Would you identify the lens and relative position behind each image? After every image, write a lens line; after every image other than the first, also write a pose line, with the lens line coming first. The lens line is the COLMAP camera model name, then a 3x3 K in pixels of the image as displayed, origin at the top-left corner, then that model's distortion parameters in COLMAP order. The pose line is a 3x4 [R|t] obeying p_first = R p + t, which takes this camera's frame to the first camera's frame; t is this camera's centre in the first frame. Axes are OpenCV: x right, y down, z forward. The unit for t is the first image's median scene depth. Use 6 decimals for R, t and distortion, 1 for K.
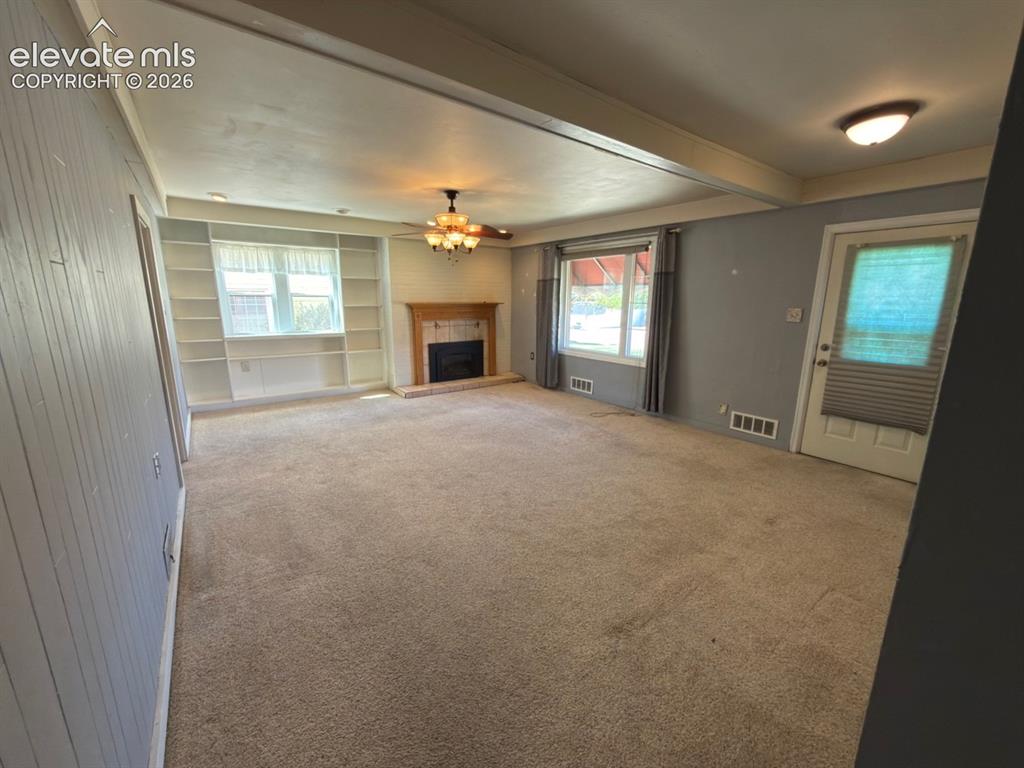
lens RADIAL K [[413.4, 0, 511.6], [0, 413.4, 384.5], [0, 0, 1]] dist [0.003946, 0.000822]
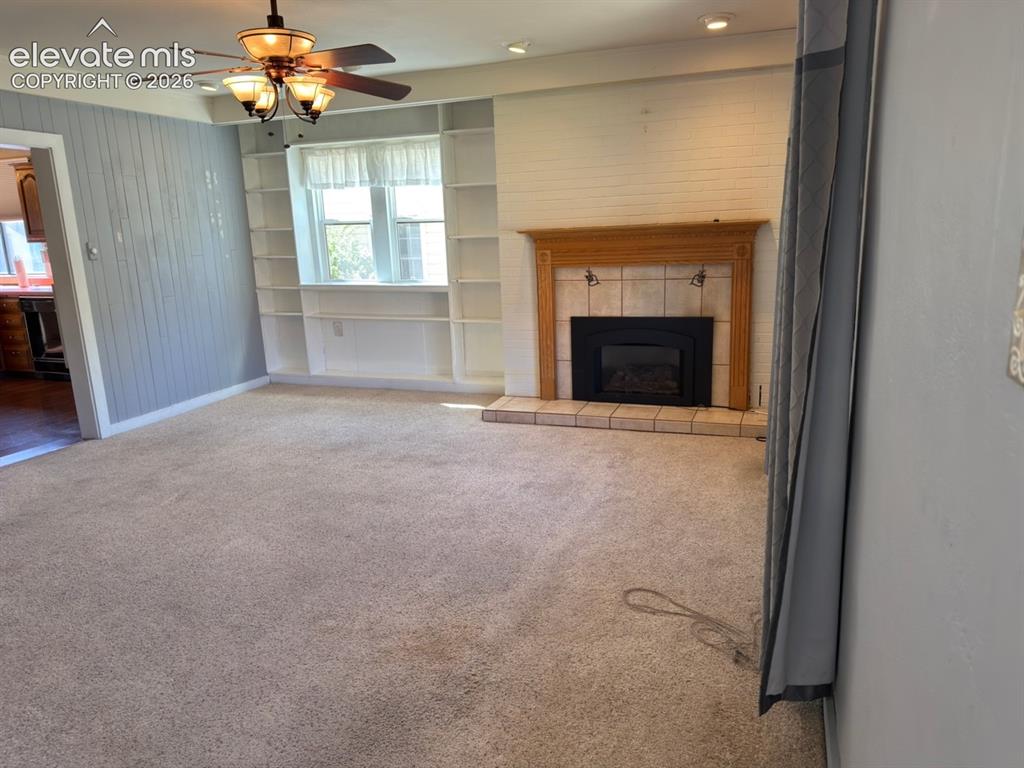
lens RADIAL K [[722.0, 0, 522.1], [0, 722.0, 391.1], [0, 0, 1]] dist [0.074835, -0.094435]
pose [[0.542430, 0.163494, -0.824038, 0.496783], [-0.138008, 0.984896, 0.104565, -0.101954], [0.828688, 0.057005, 0.556801, 0.552571]]
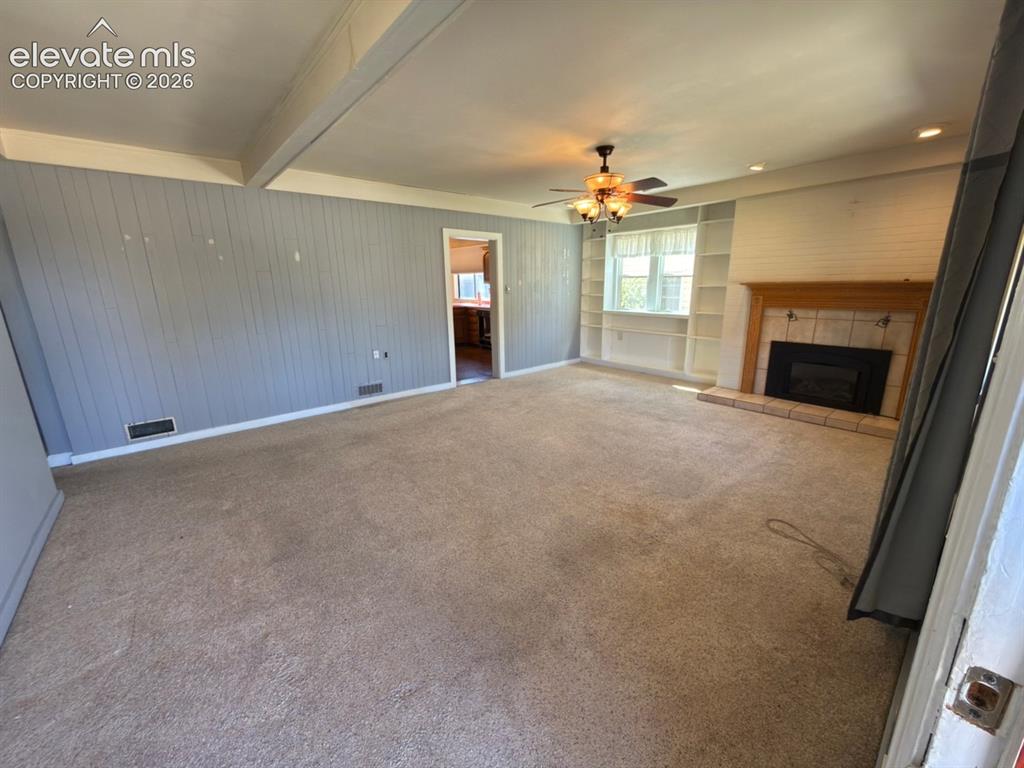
lens RADIAL K [[413.4, 0, 511.6], [0, 413.4, 385.6], [0, 0, 1]] dist [0.003946, 0.000822]
pose [[0.049221, 0.235899, -0.970530, 0.527128], [-0.194149, 0.955433, 0.222383, -0.105421], [0.979736, 0.177481, 0.092827, 0.560641]]
